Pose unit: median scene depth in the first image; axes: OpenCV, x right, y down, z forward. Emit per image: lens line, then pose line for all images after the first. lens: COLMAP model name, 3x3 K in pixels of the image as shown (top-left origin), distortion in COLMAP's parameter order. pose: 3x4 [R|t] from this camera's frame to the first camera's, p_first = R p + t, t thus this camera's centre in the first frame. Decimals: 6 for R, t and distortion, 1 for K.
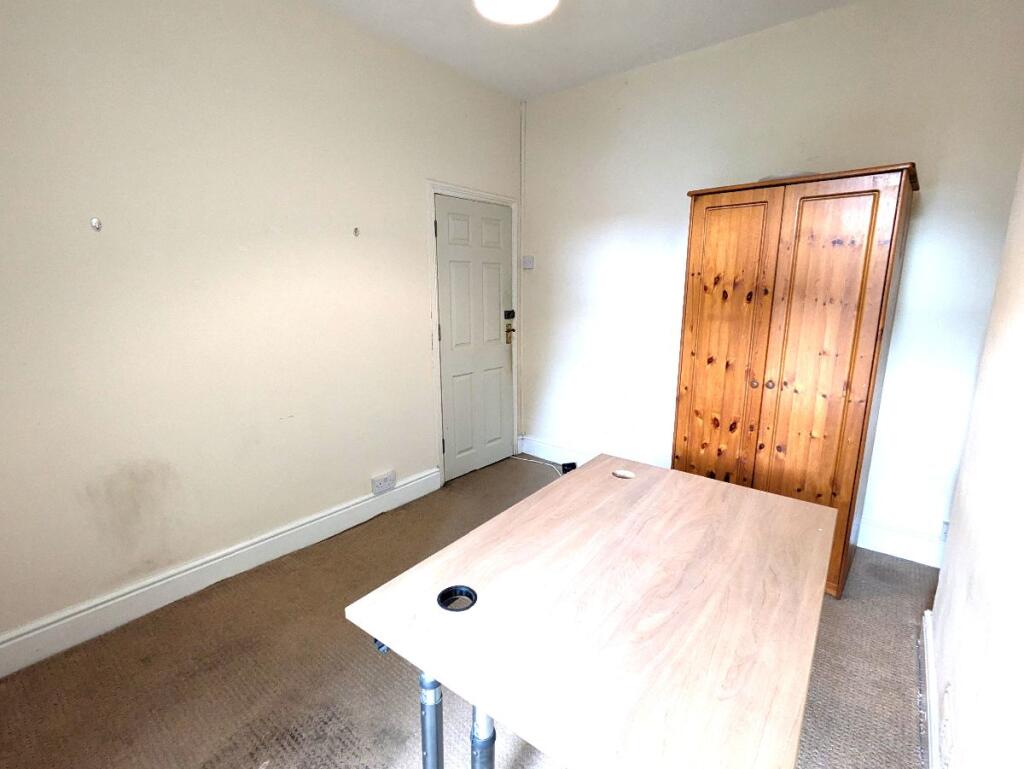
lens RADIAL K [[478.1, 0, 515.2], [0, 478.1, 381.7], [0, 0, 1]] dist [0.000745, 0.000542]
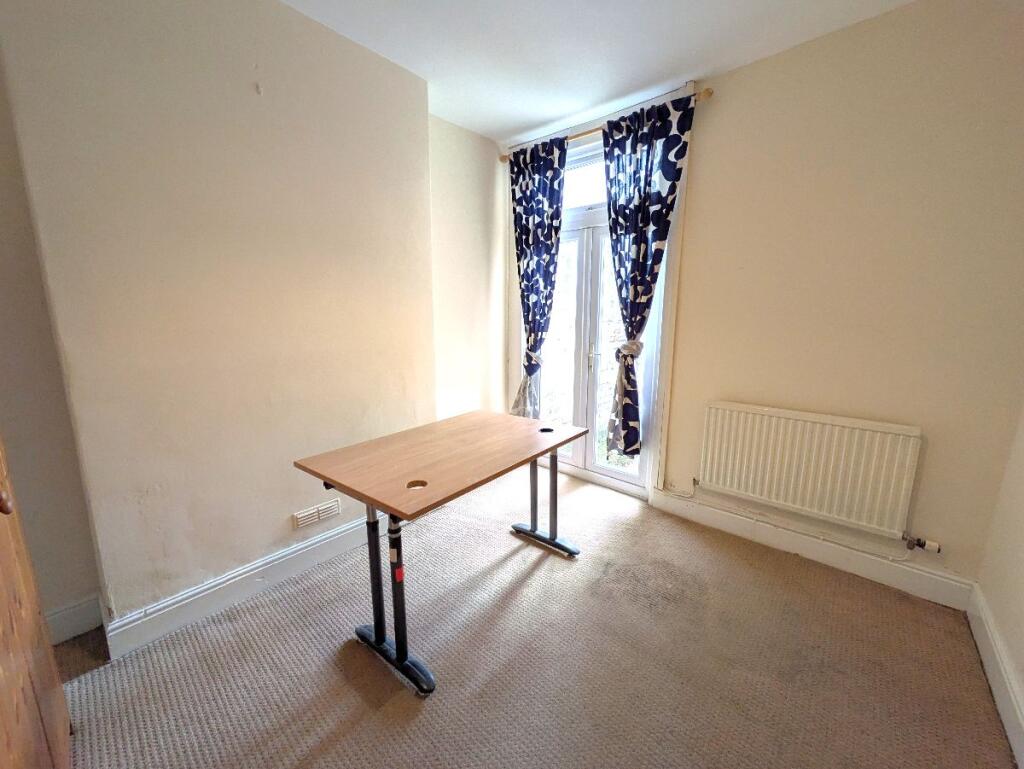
lens RADIAL K [[405.0, 0, 511.2], [0, 405.0, 382.1], [0, 0, 1]] dist [-0.000248, 0.000674]
pose [[-0.999465, -0.009489, 0.031284, -0.000868], [0.002412, 0.932931, 0.360048, -0.267789], [-0.032603, 0.359931, -0.932409, 1.428744]]
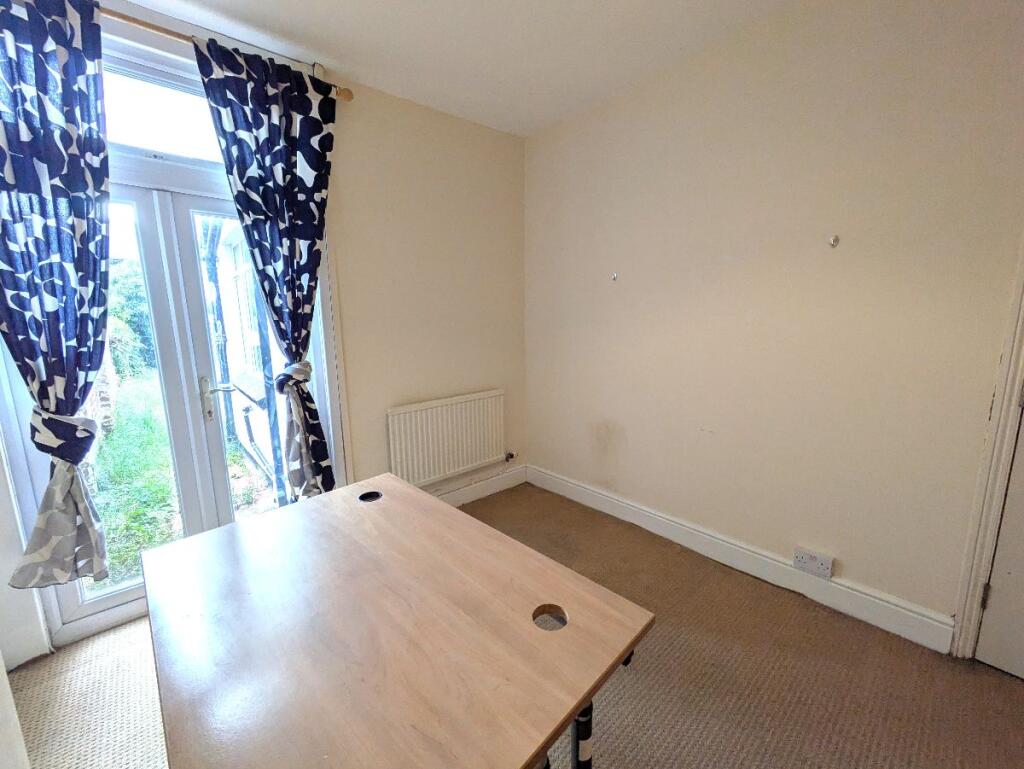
lens RADIAL K [[405.0, 0, 511.2], [0, 405.0, 382.1], [0, 0, 1]] dist [-0.000248, 0.000674]
pose [[-0.155787, 0.163470, -0.974170, 0.577558], [-0.177246, 0.965579, 0.190373, -0.158604], [0.971758, 0.202325, -0.121450, 0.790145]]
